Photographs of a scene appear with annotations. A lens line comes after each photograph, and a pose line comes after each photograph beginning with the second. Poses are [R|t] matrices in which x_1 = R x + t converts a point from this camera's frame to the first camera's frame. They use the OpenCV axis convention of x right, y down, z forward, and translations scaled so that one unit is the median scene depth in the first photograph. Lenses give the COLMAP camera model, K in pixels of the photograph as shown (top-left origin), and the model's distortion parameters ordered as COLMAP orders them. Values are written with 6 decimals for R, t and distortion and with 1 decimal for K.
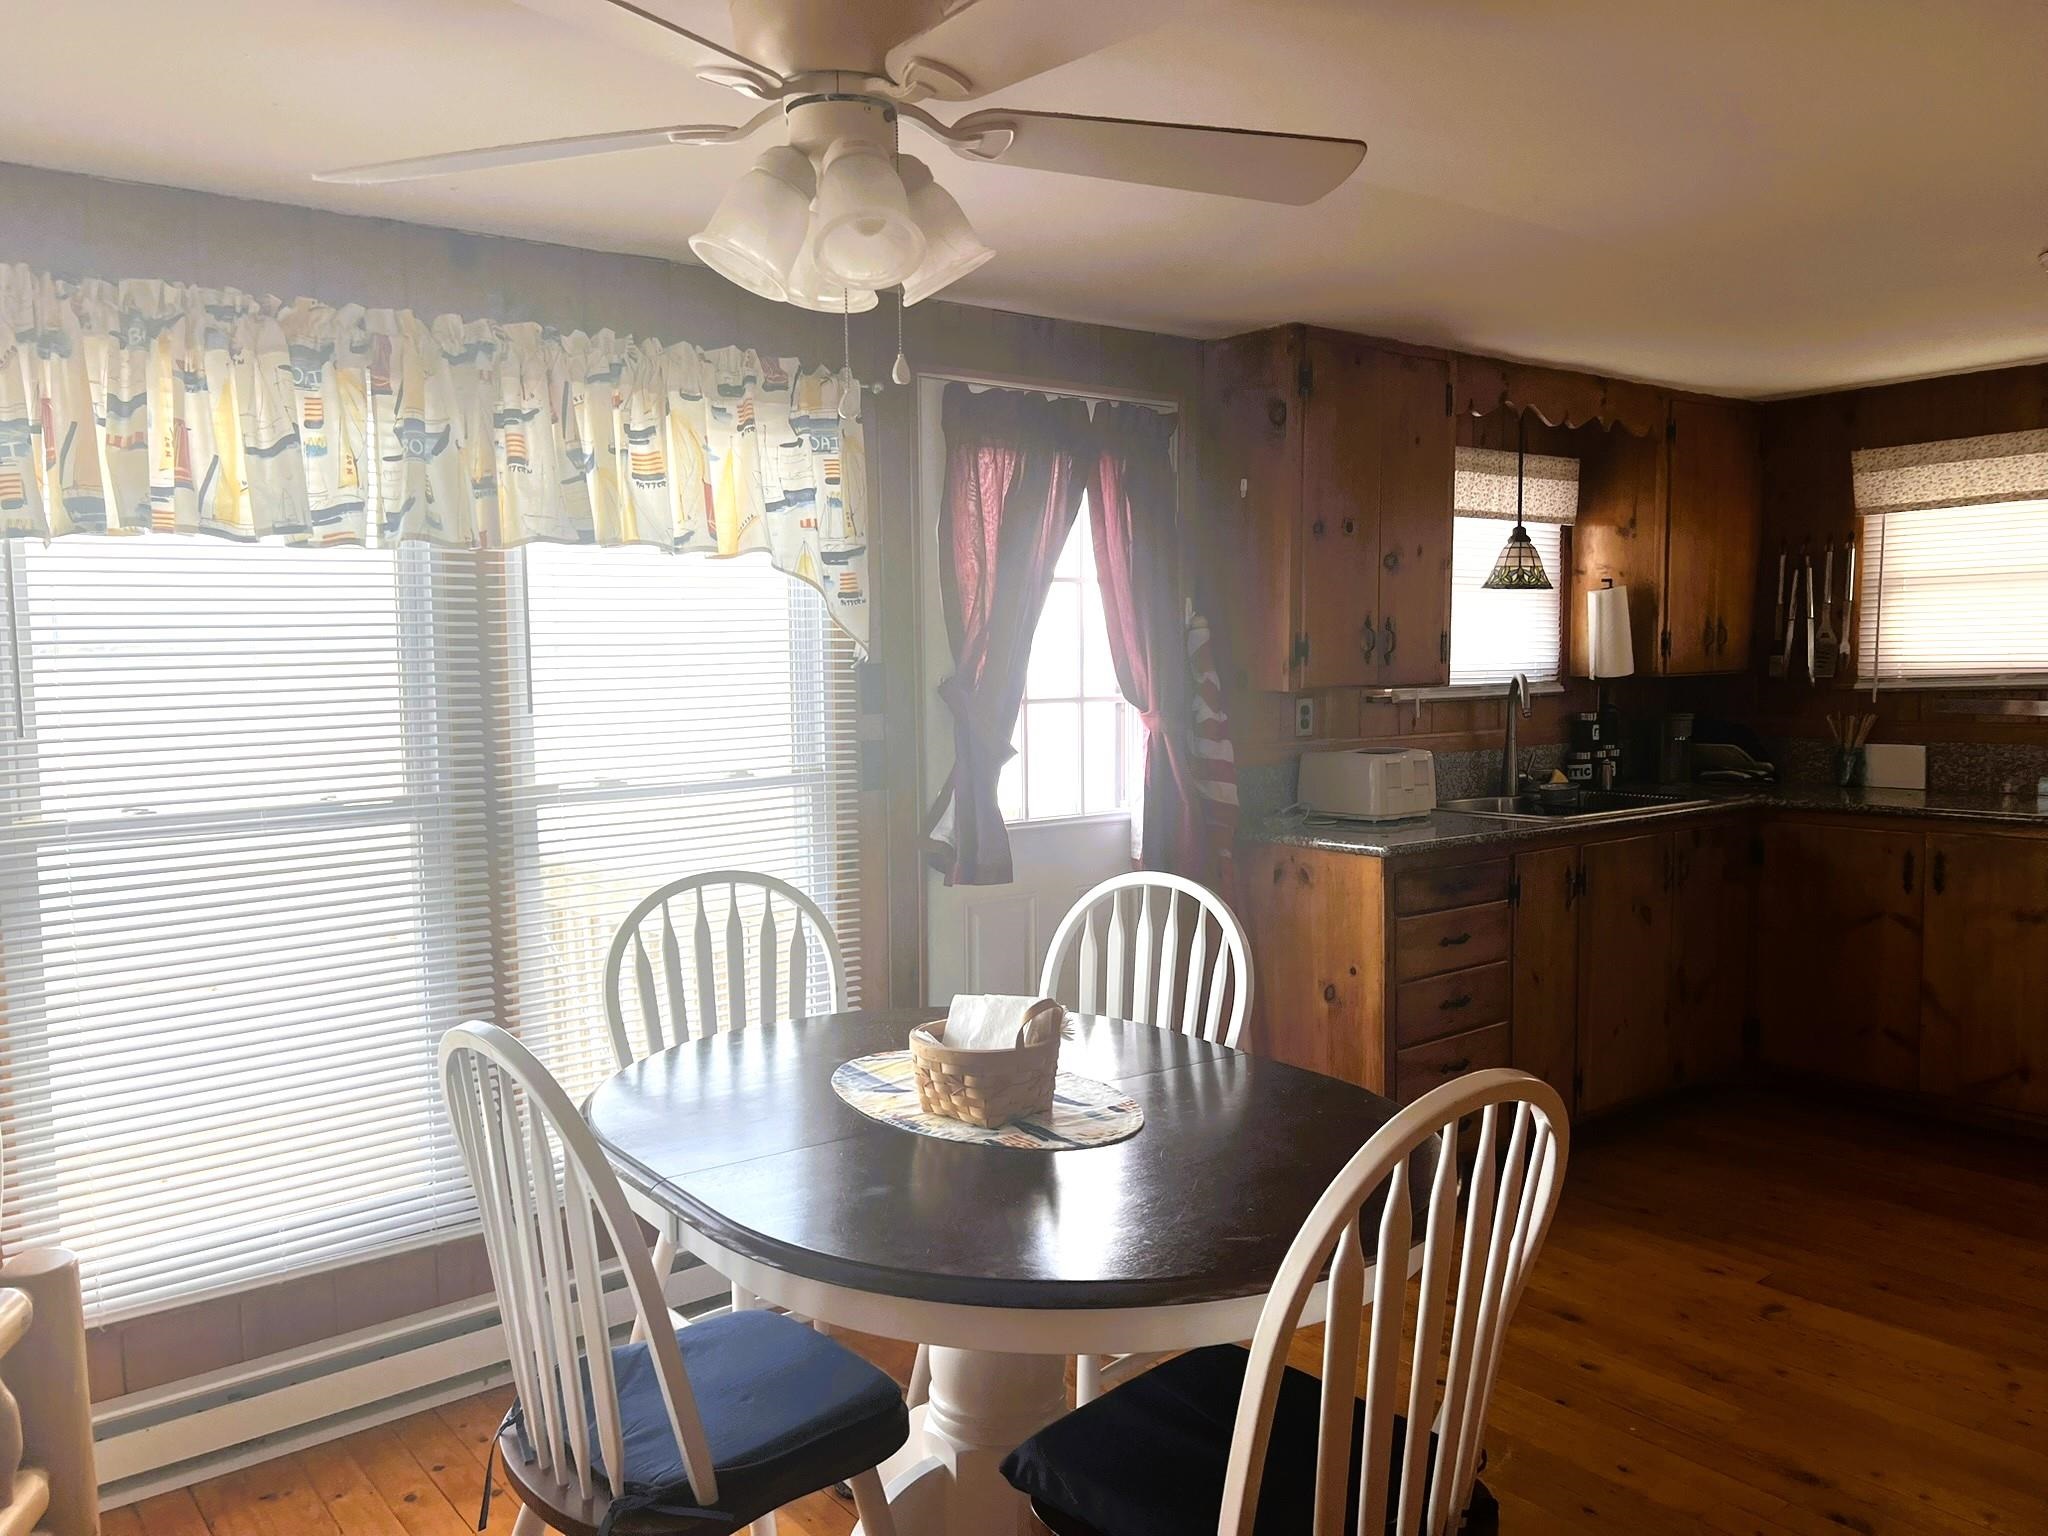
lens RADIAL K [[1515.0, 0, 1018.2], [0, 1515.0, 831.1], [0, 0, 1]] dist [0.052799, -0.086881]
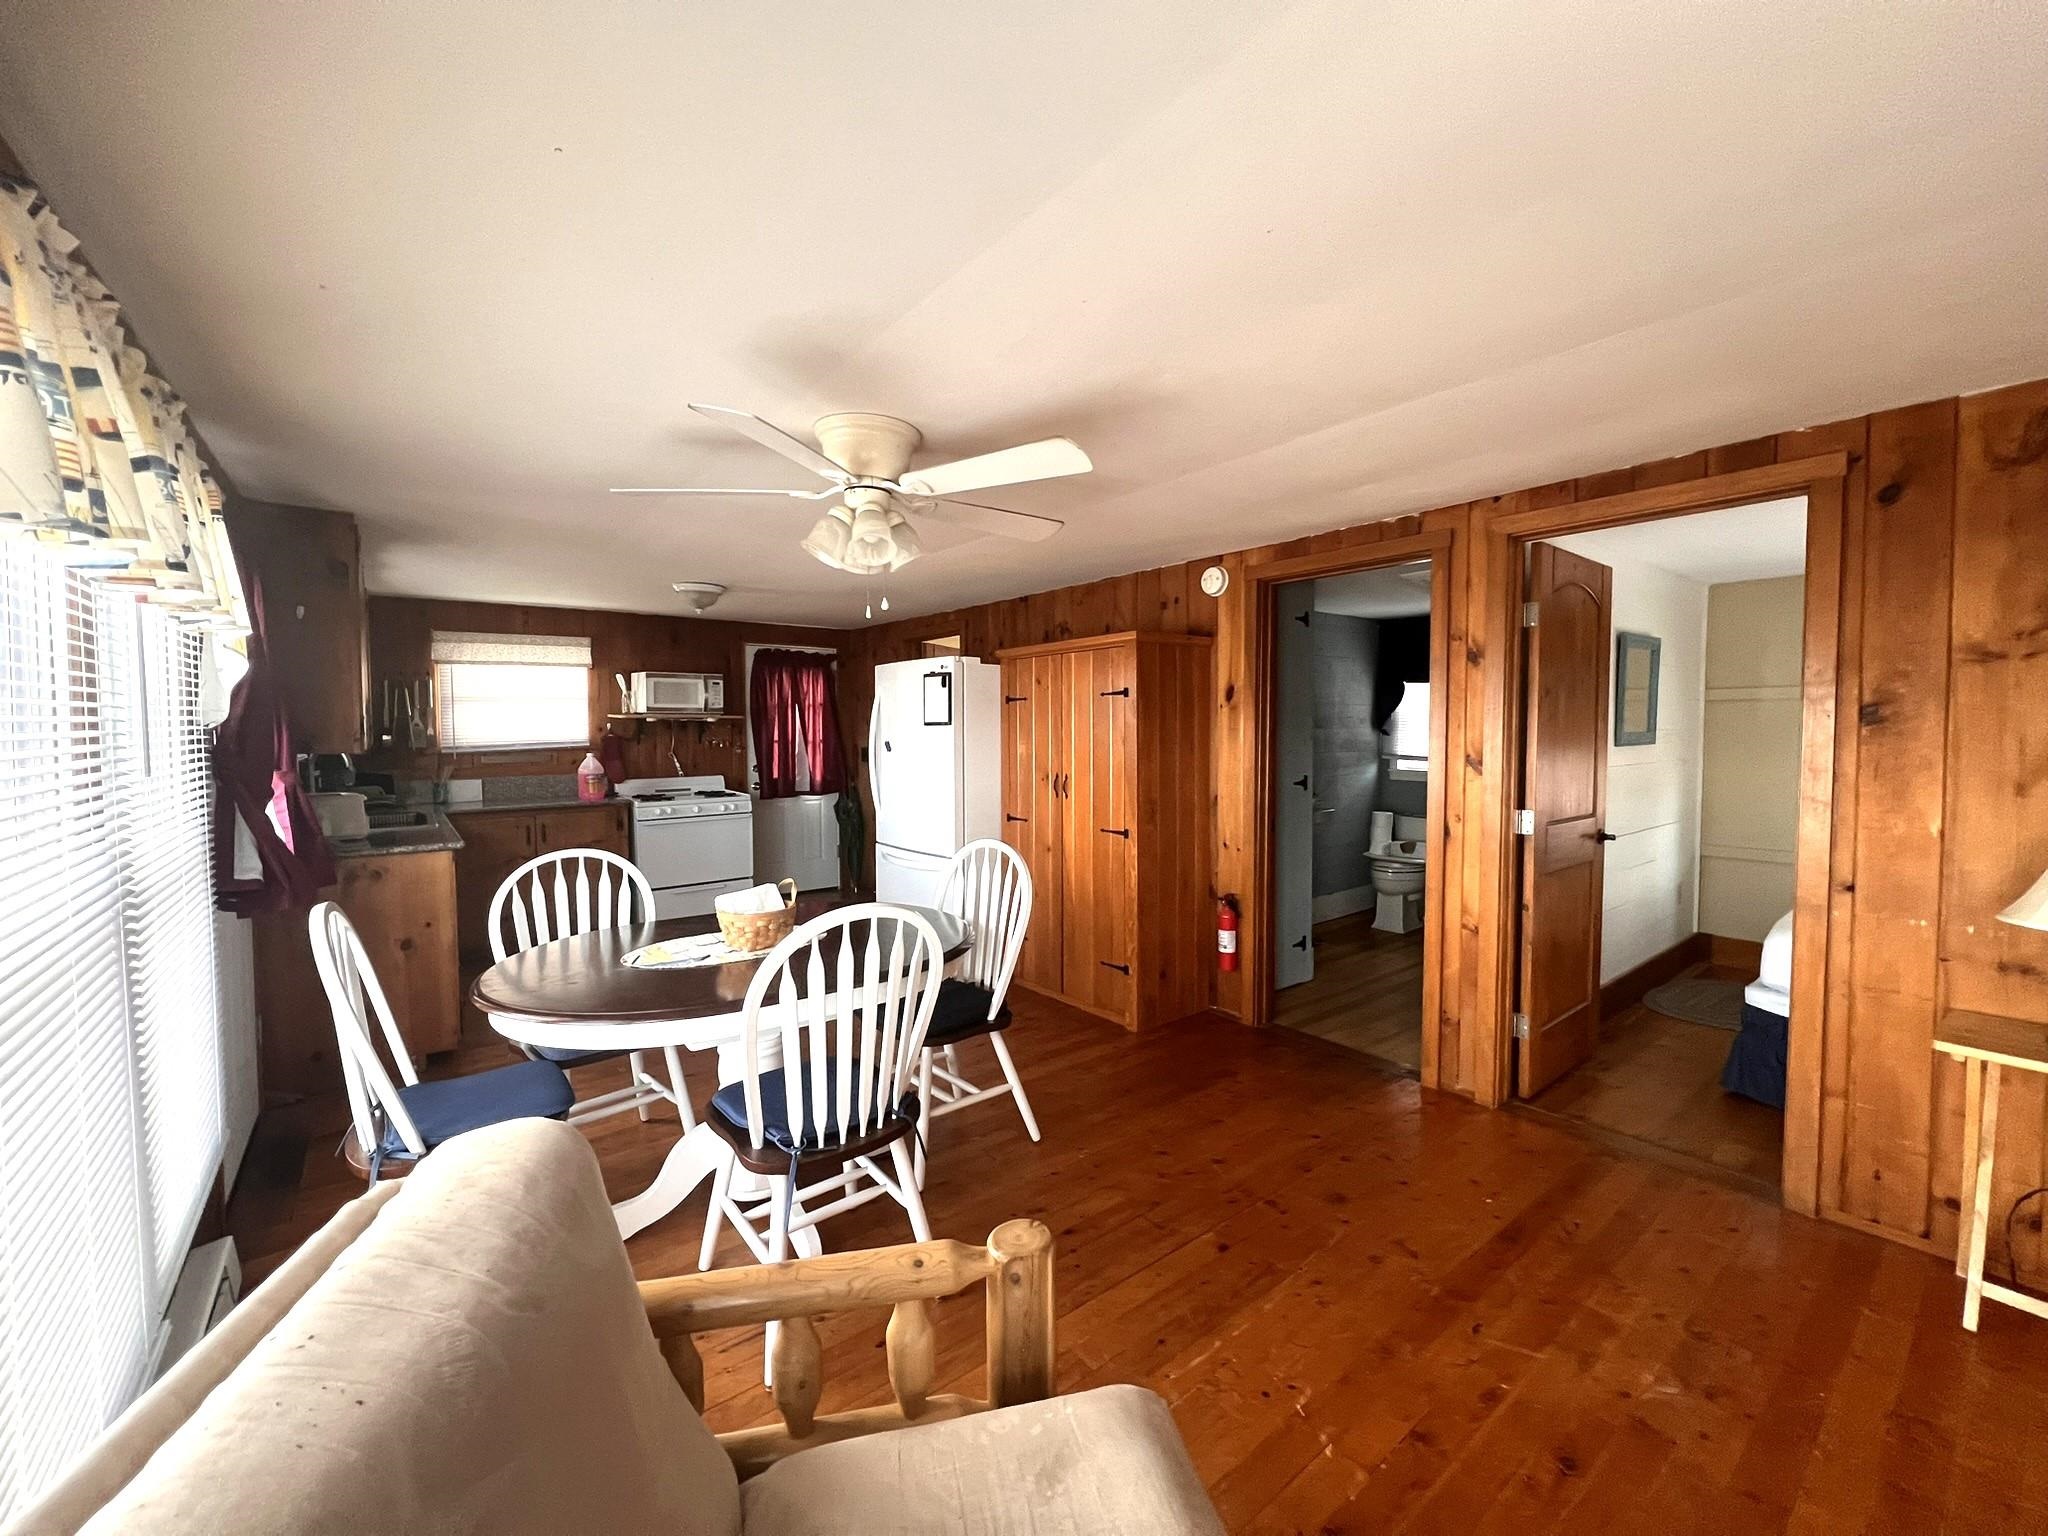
lens RADIAL K [[812.5, 0, 1024.0], [0, 812.5, 768.0], [0, 0, 1]] dist [-0.000537, -0.000045]
pose [[-0.005954, -0.035374, 0.999356, -0.514407], [0.122842, 0.991779, 0.035837, -0.020806], [-0.992408, 0.122977, -0.001560, 0.285841]]
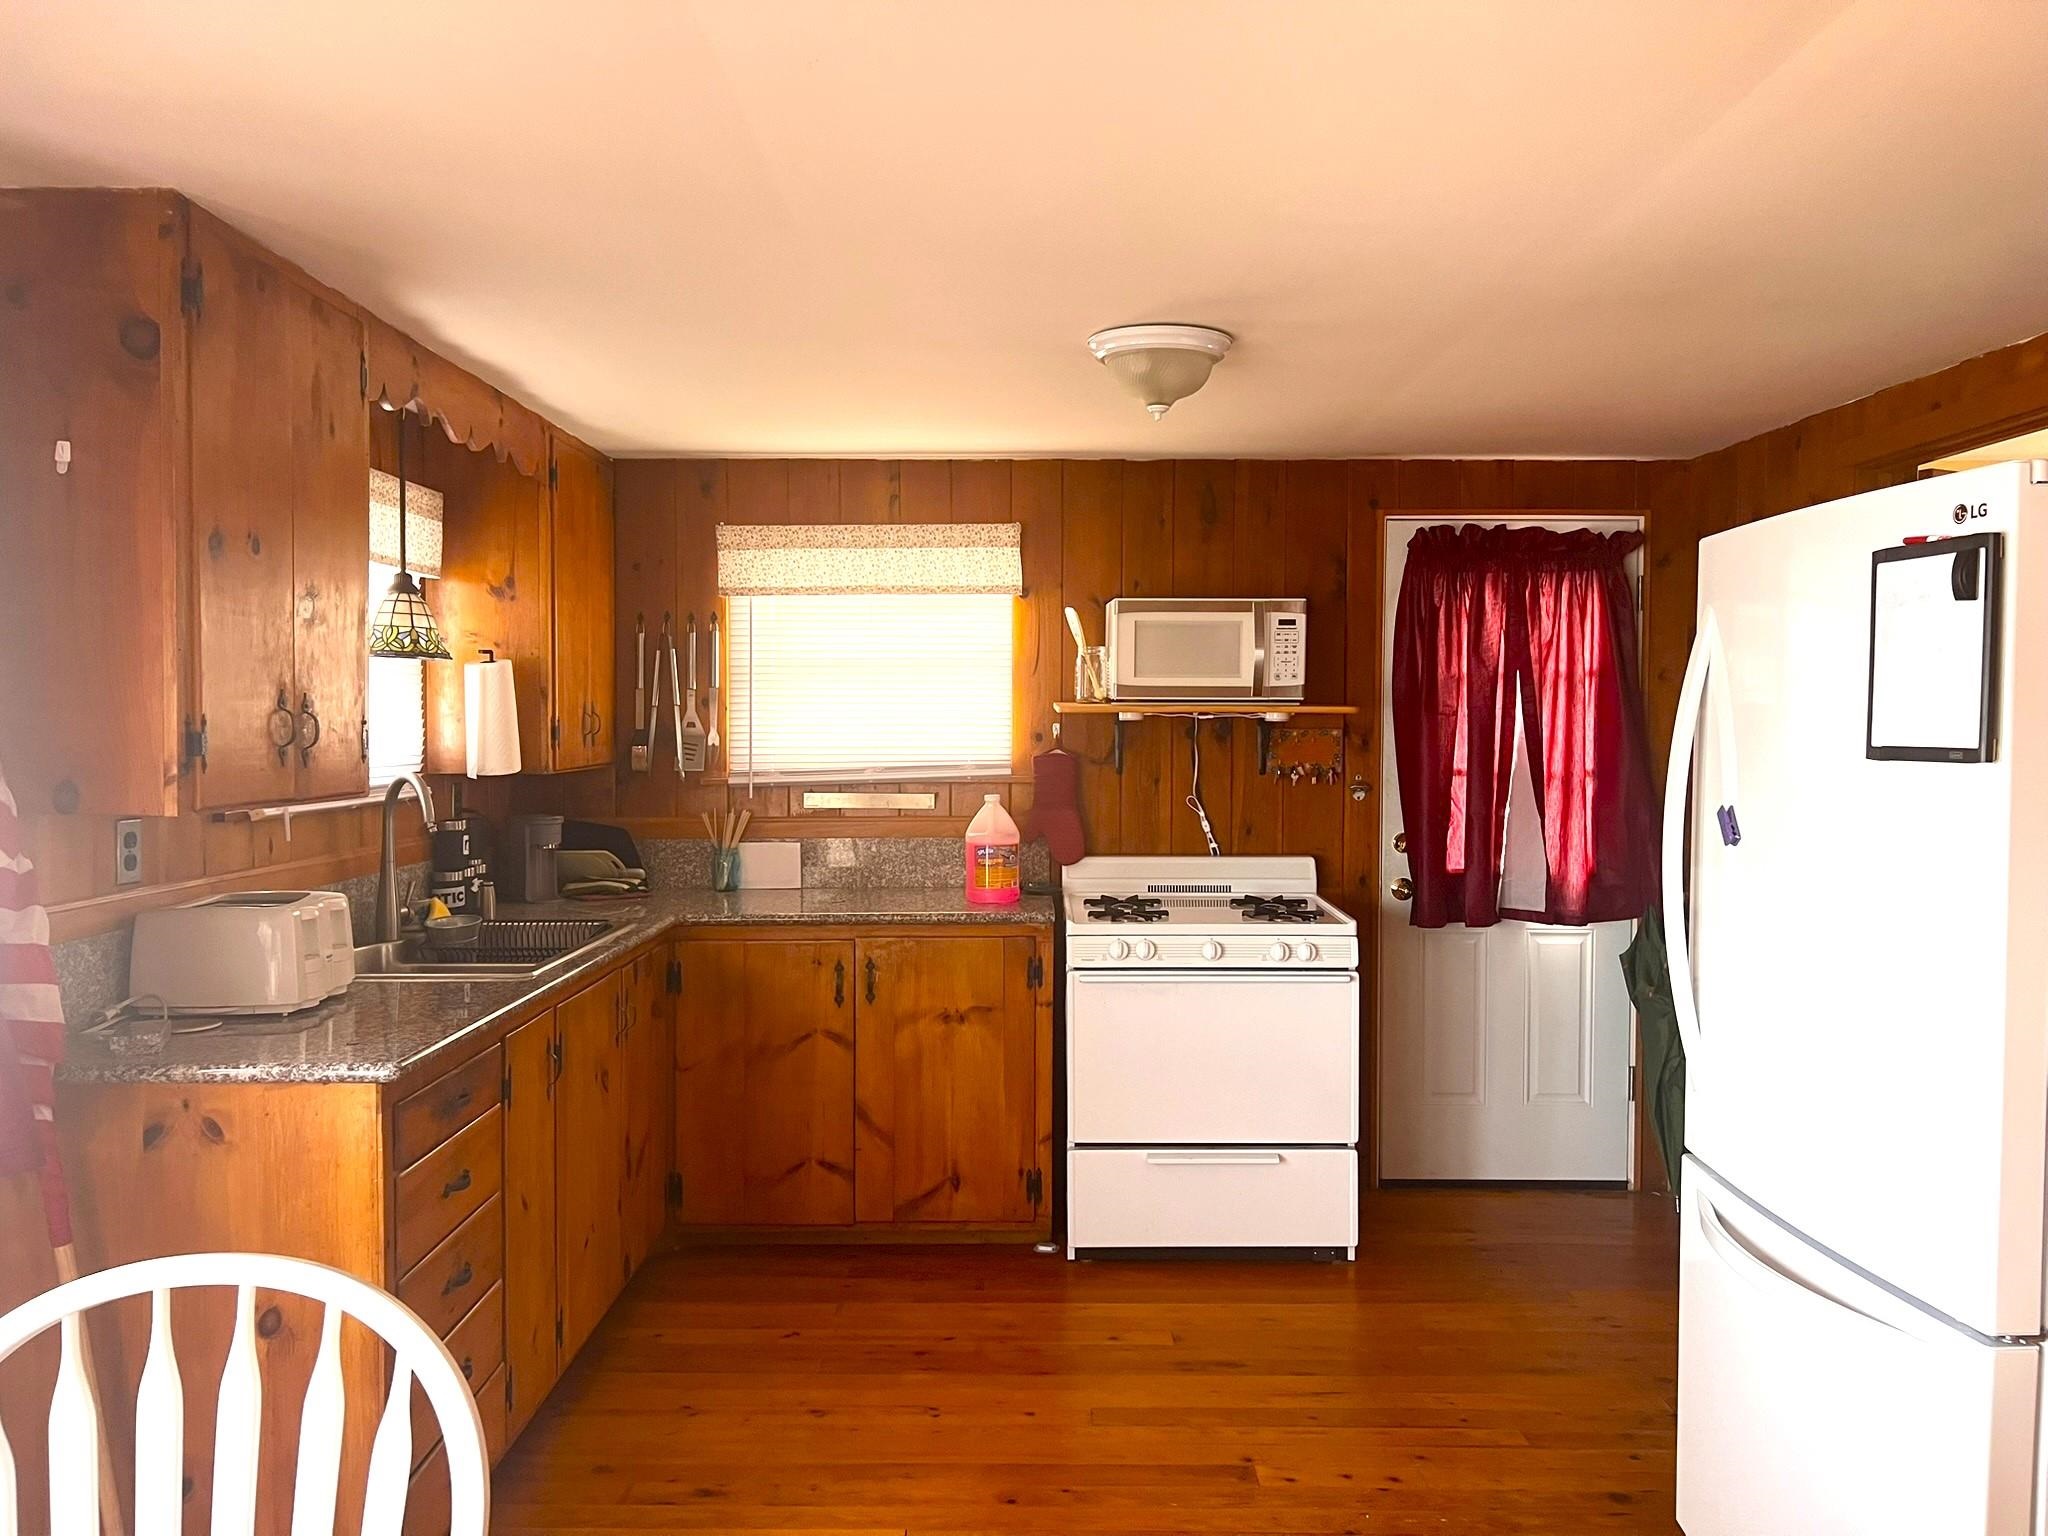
lens RADIAL K [[1539.4, 0, 1037.3], [0, 1539.4, 772.5], [0, 0, 1]] dist [0.073084, -0.088655]
pose [[0.609086, -0.012696, 0.793003, -0.075789], [0.081152, 0.995622, -0.046391, -0.044422], [-0.788942, 0.092610, 0.607449, 0.309547]]
